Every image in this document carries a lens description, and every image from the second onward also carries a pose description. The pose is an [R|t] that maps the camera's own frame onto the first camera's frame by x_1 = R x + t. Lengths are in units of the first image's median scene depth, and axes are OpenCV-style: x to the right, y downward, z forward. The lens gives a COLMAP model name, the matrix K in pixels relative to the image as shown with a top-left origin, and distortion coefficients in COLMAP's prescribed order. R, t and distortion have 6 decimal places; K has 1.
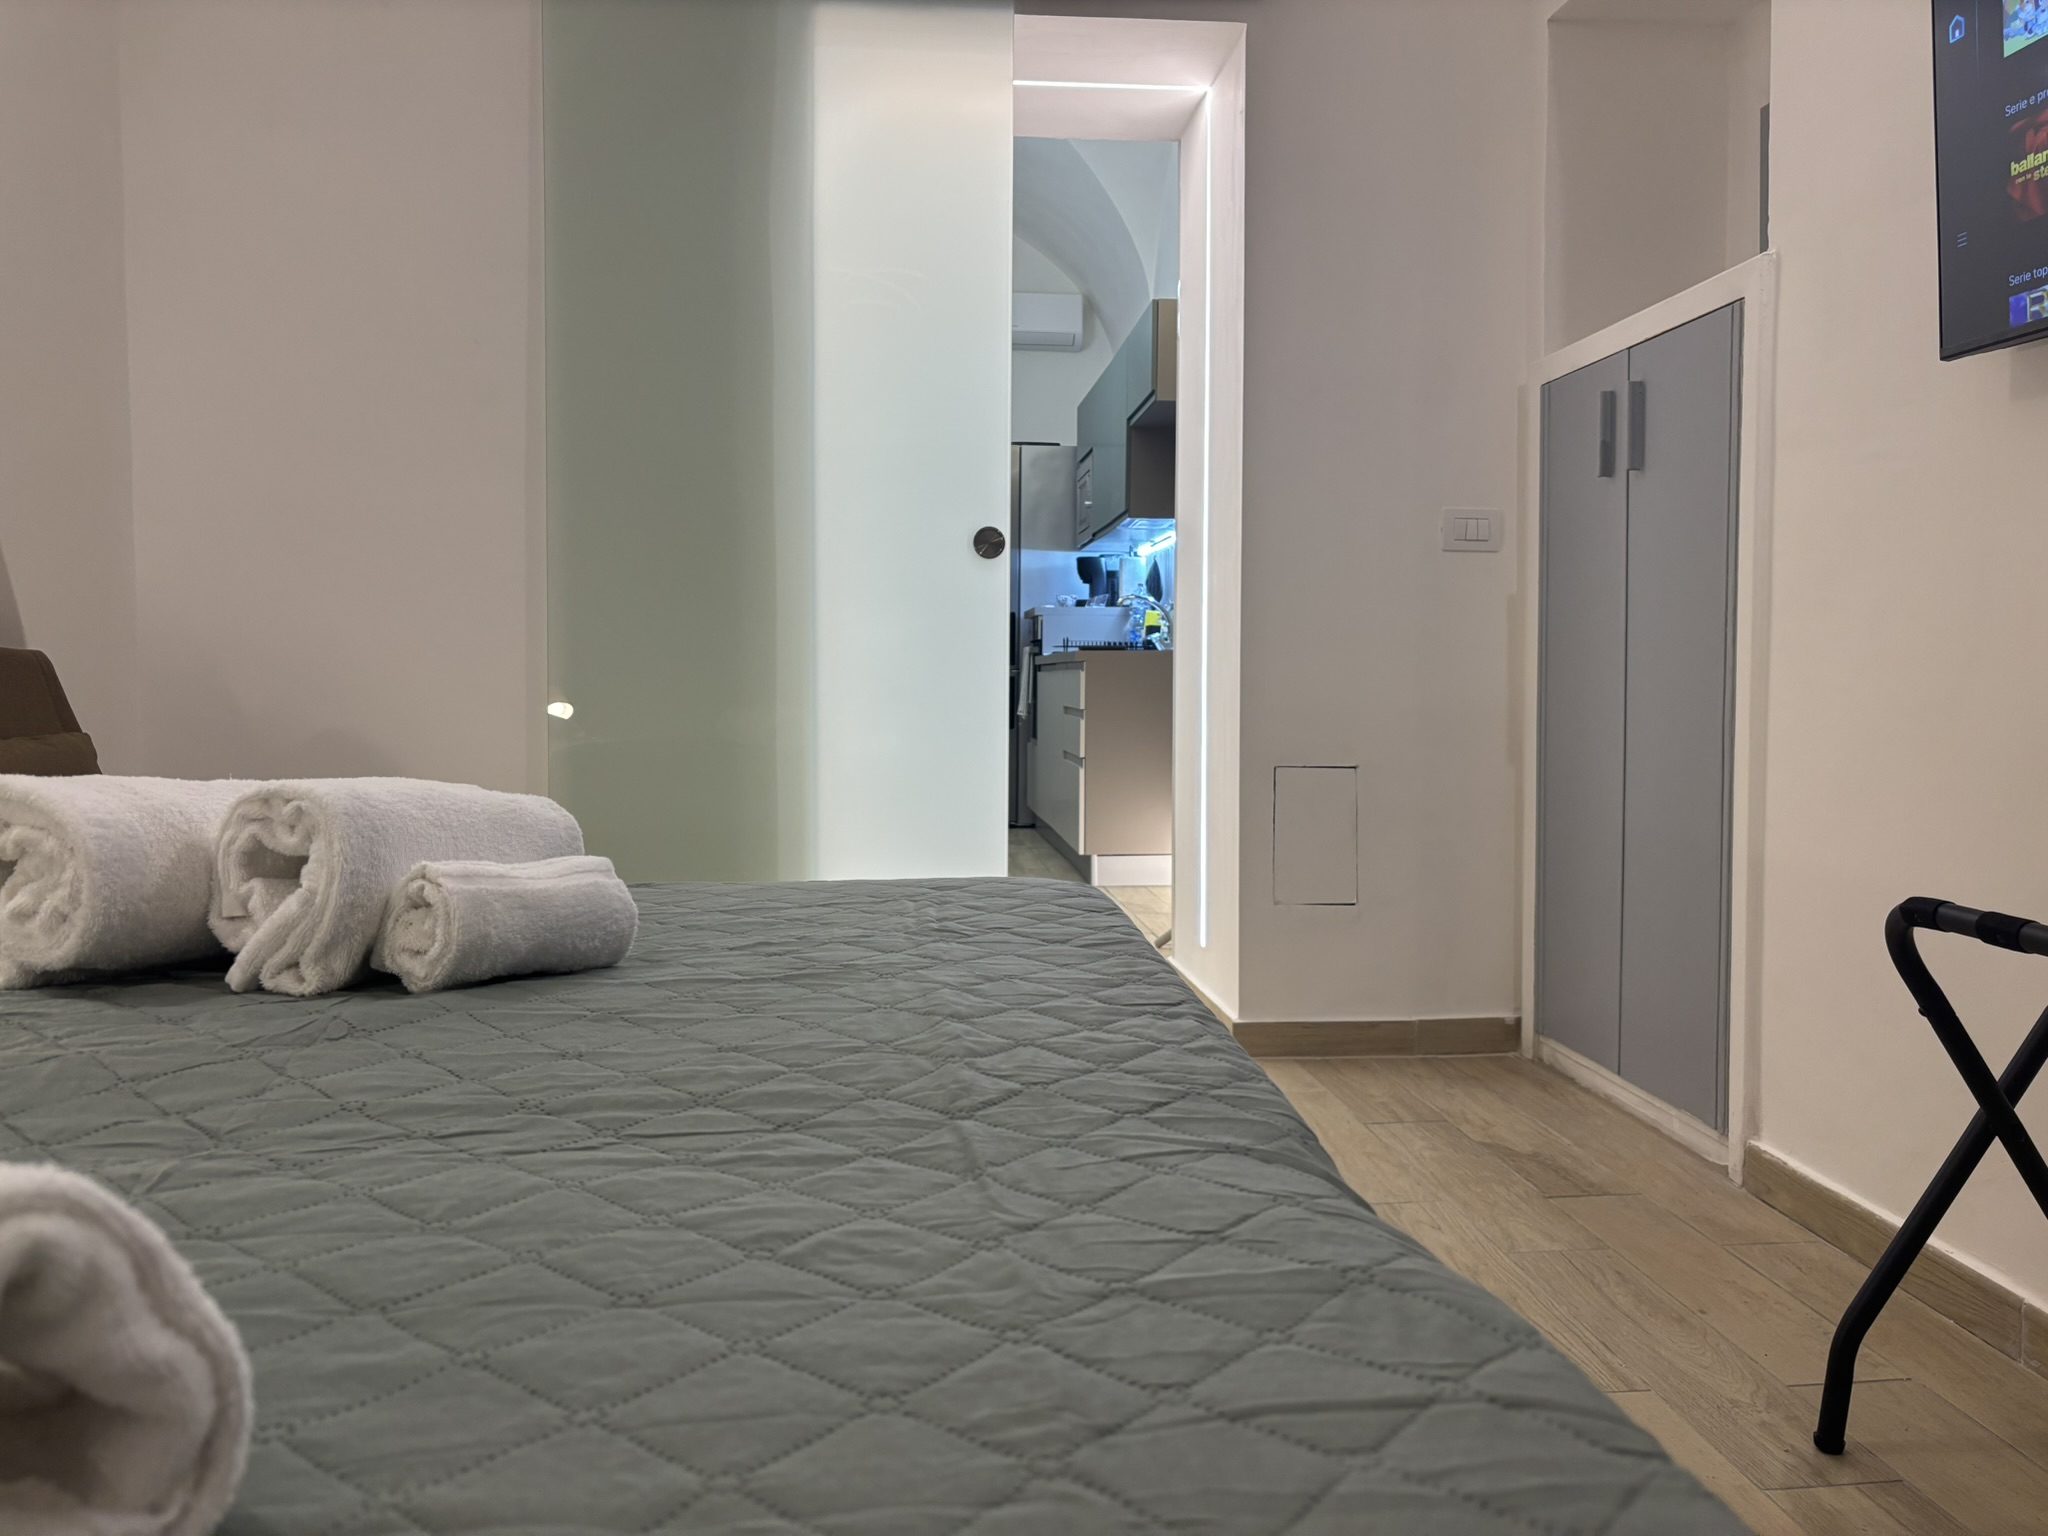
lens RADIAL K [[1553.1, 0, 1027.1], [0, 1553.1, 767.7], [0, 0, 1]] dist [0.045578, -0.057066]
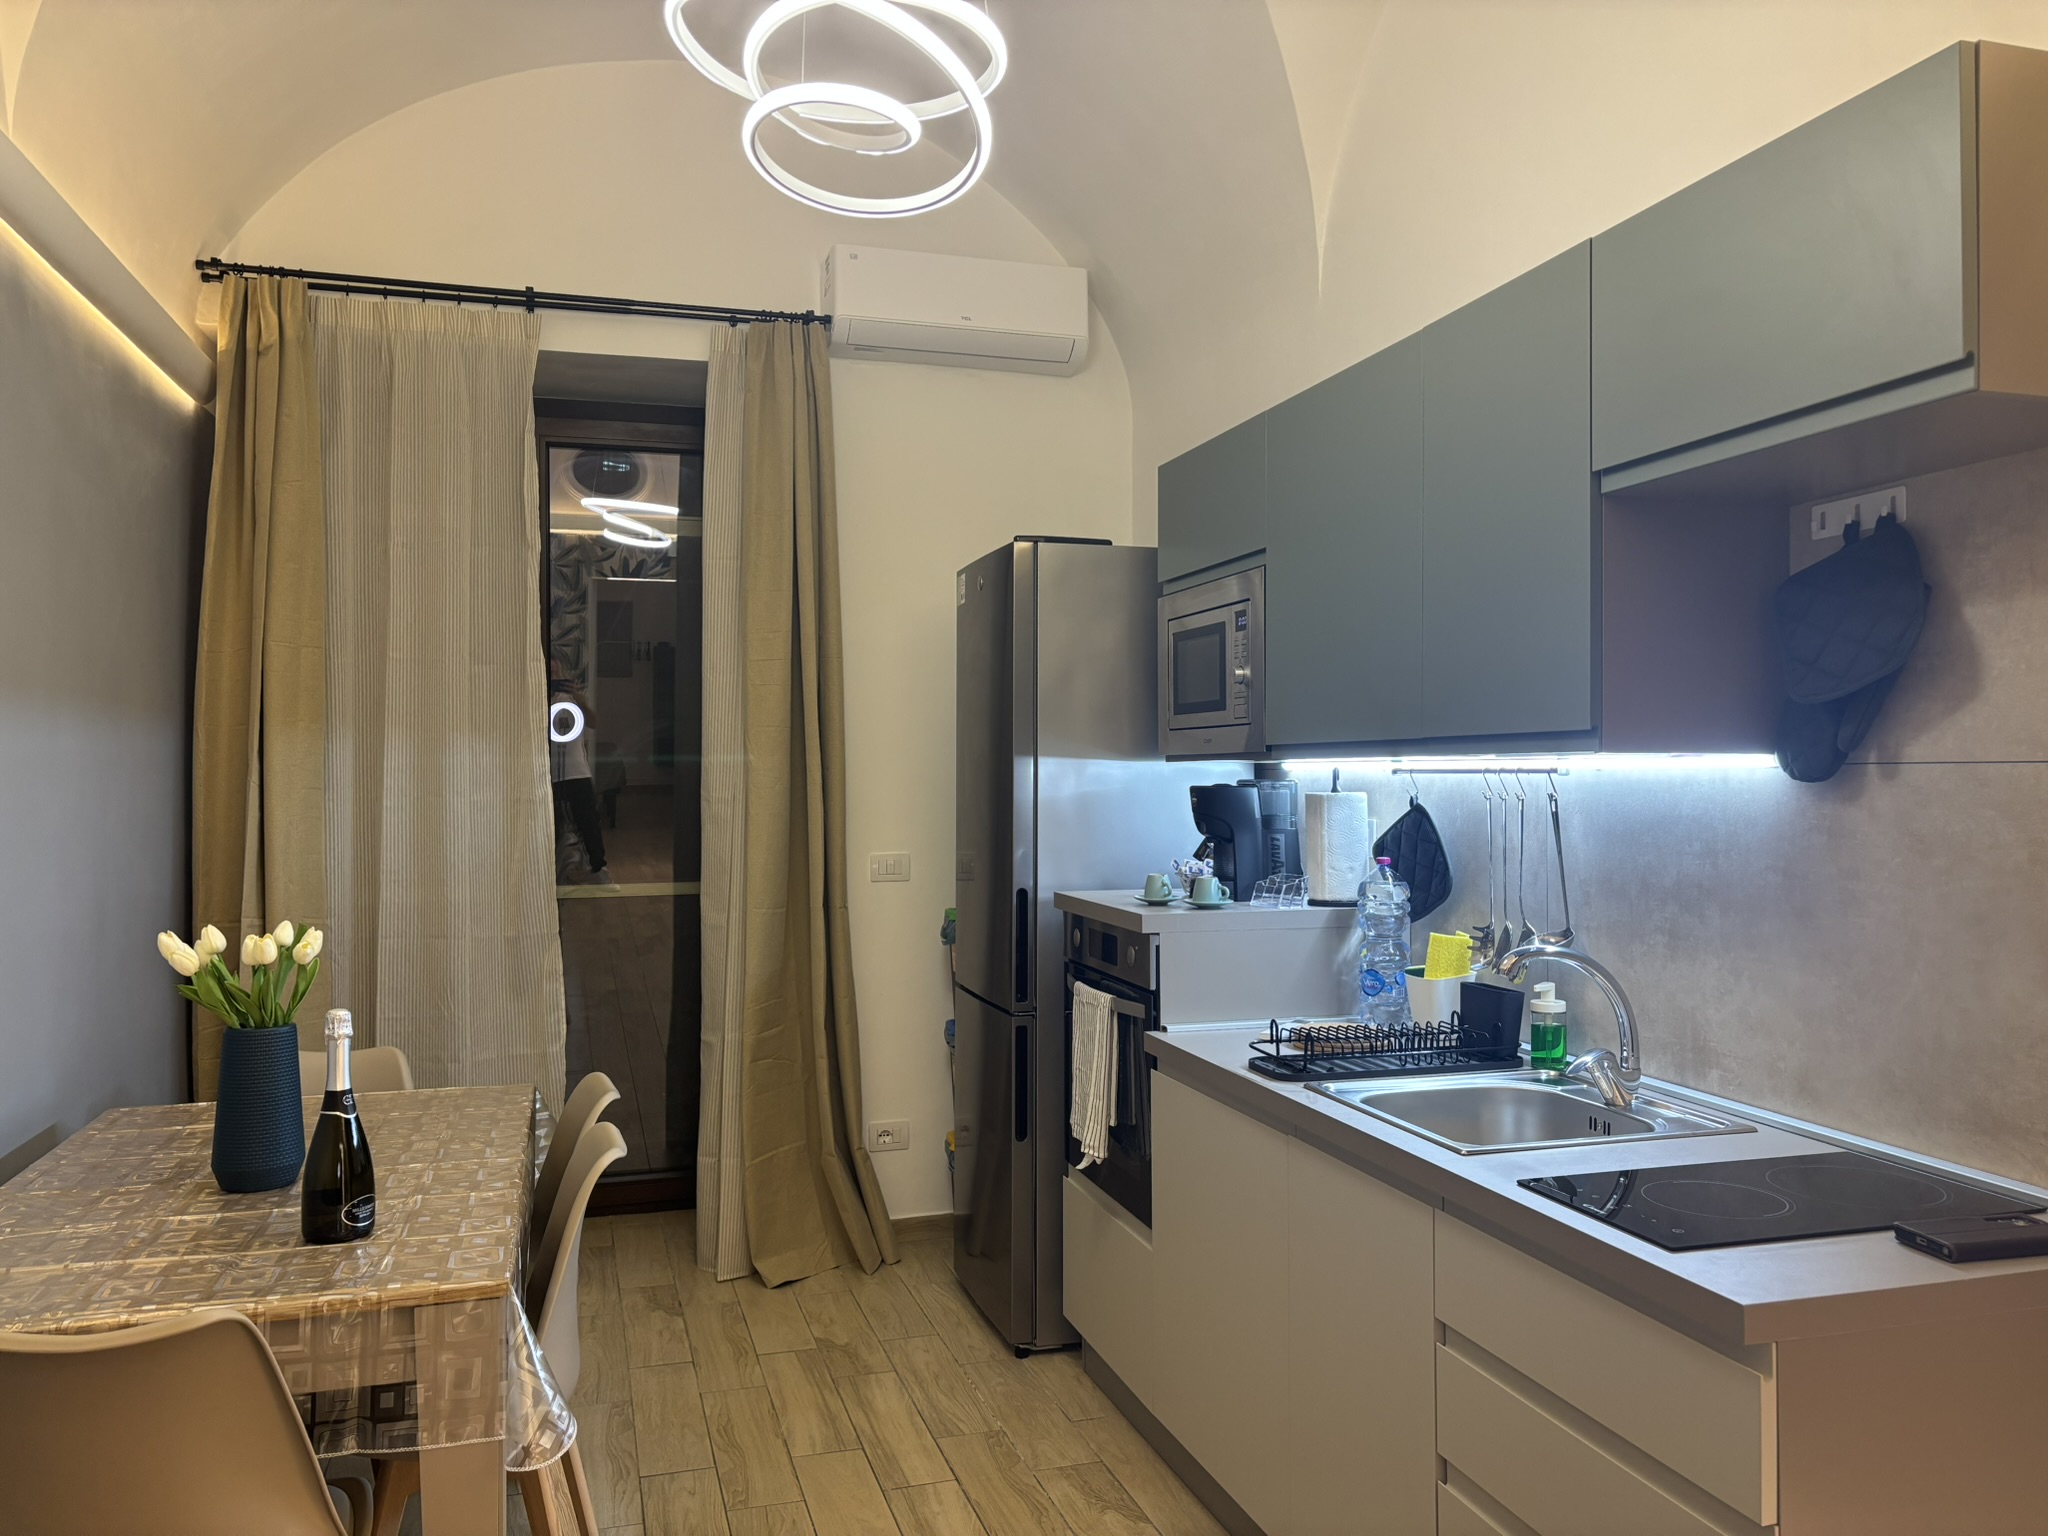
lens RADIAL K [[1553.1, 0, 1027.2], [0, 1553.1, 769.0], [0, 0, 1]] dist [0.045578, -0.057066]
pose [[0.979985, -0.006288, 0.198972, -0.254900], [0.018332, 0.998105, -0.058745, -0.275887], [-0.198225, 0.061216, 0.978243, 1.362839]]
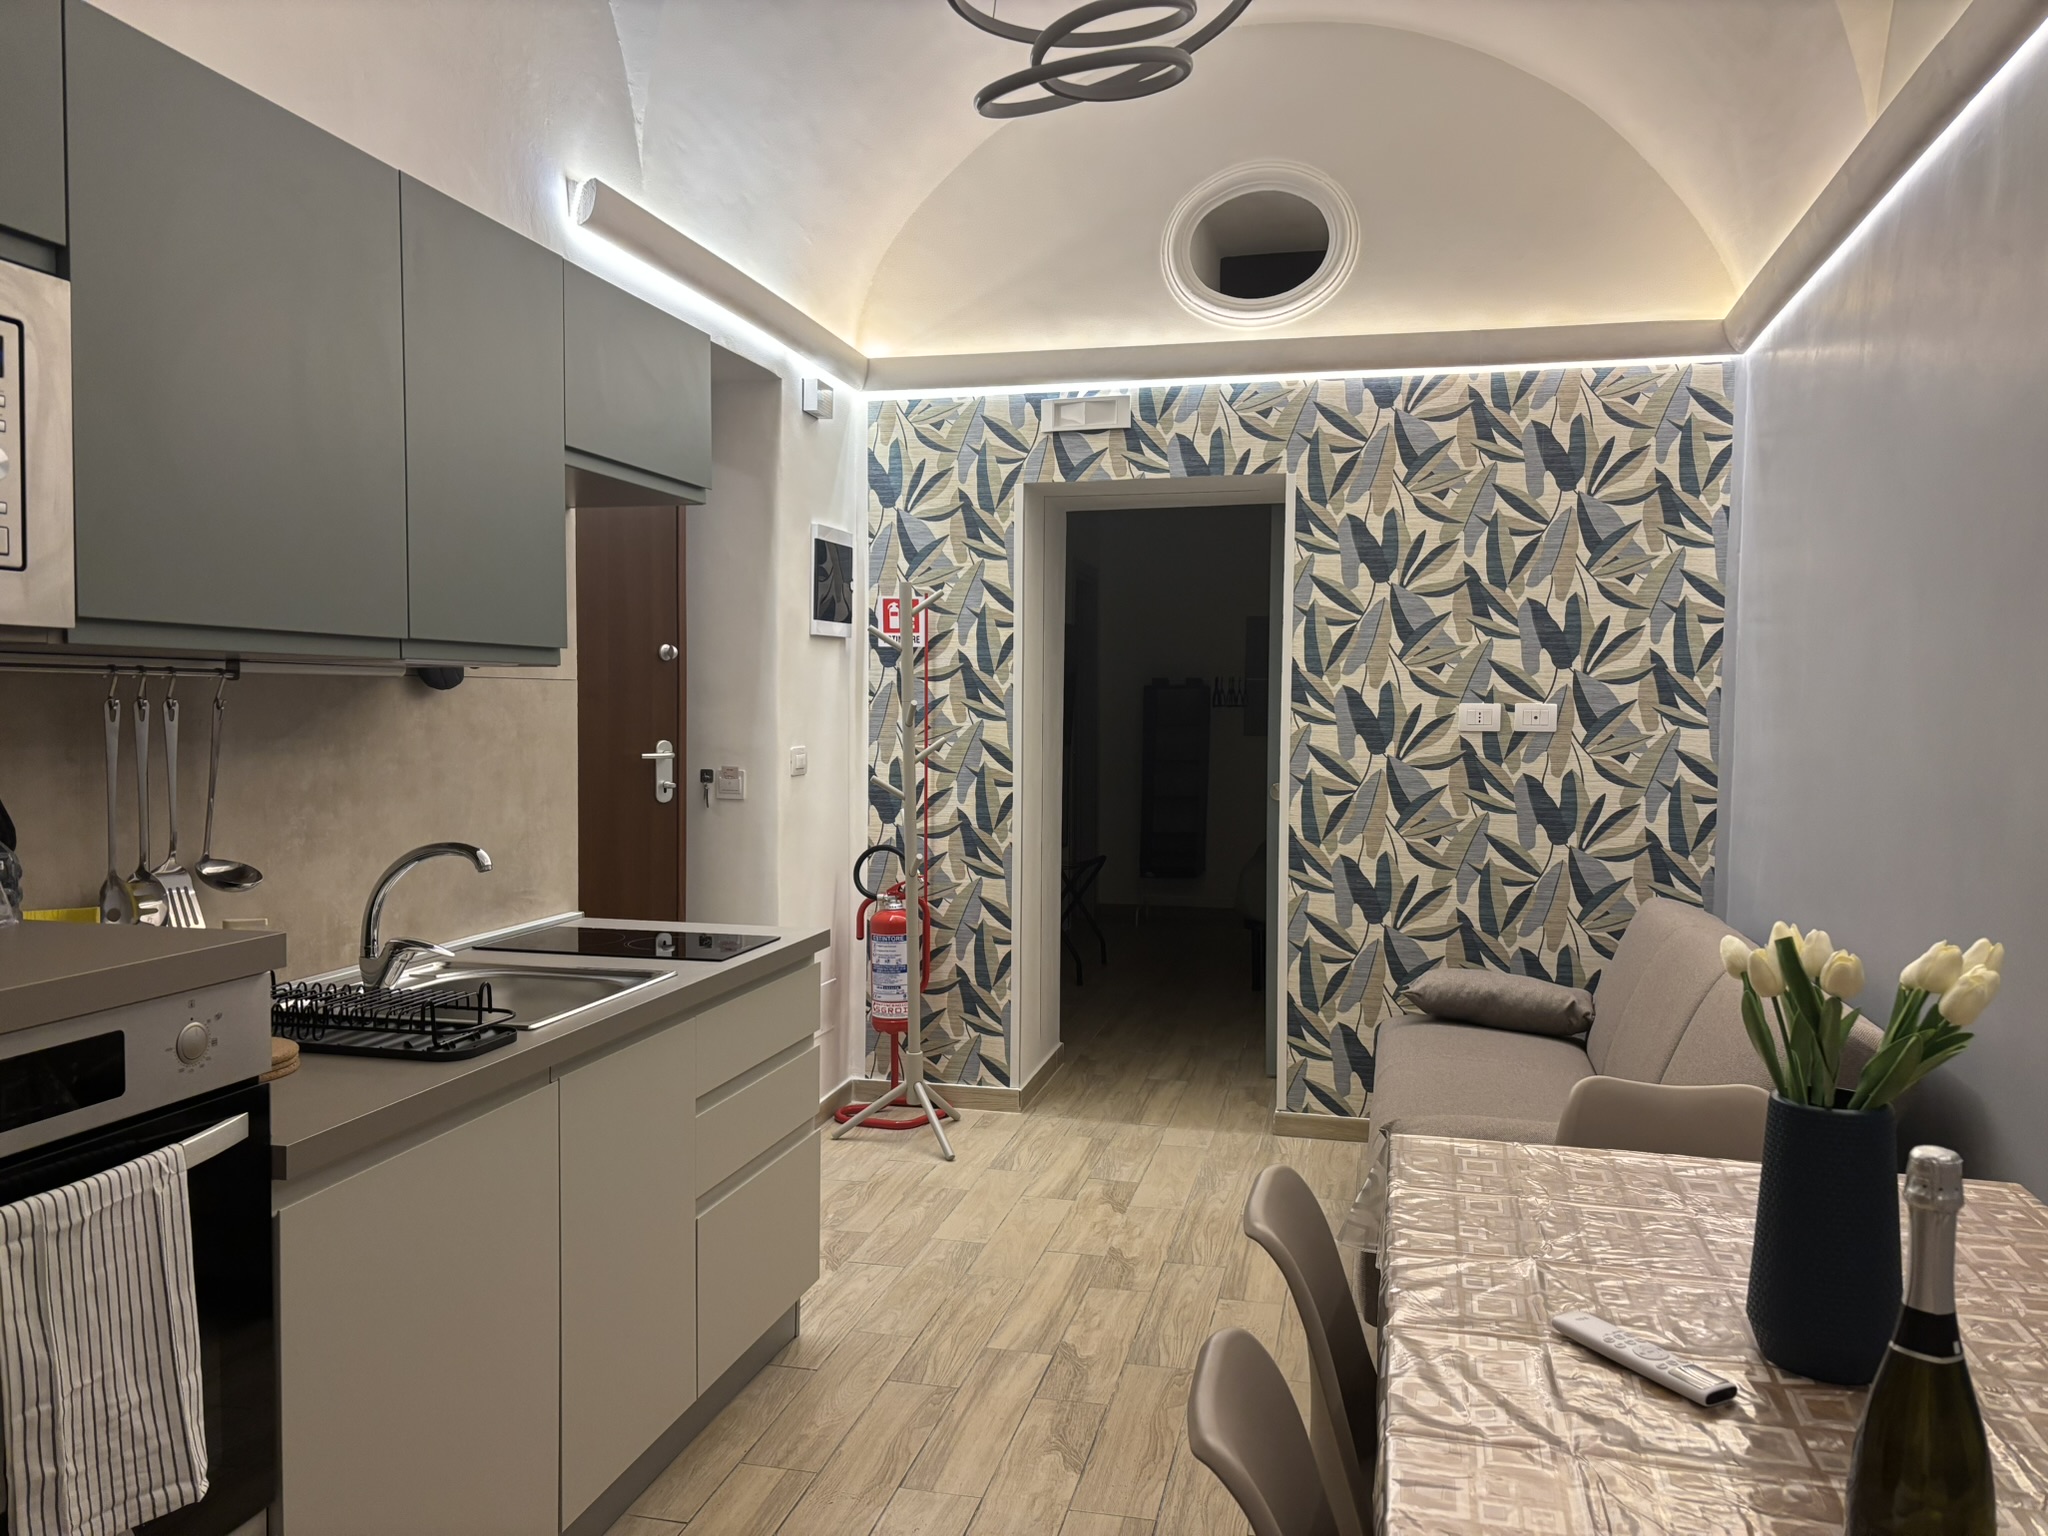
lens RADIAL K [[1553.1, 0, 1033.8], [0, 1553.1, 799.3], [0, 0, 1]] dist [0.045578, -0.057066]
pose [[-0.950603, -0.028298, 0.309118, -0.397834], [0.009420, 0.992747, 0.119849, -0.347217], [-0.310267, 0.116841, -0.943442, 2.743859]]
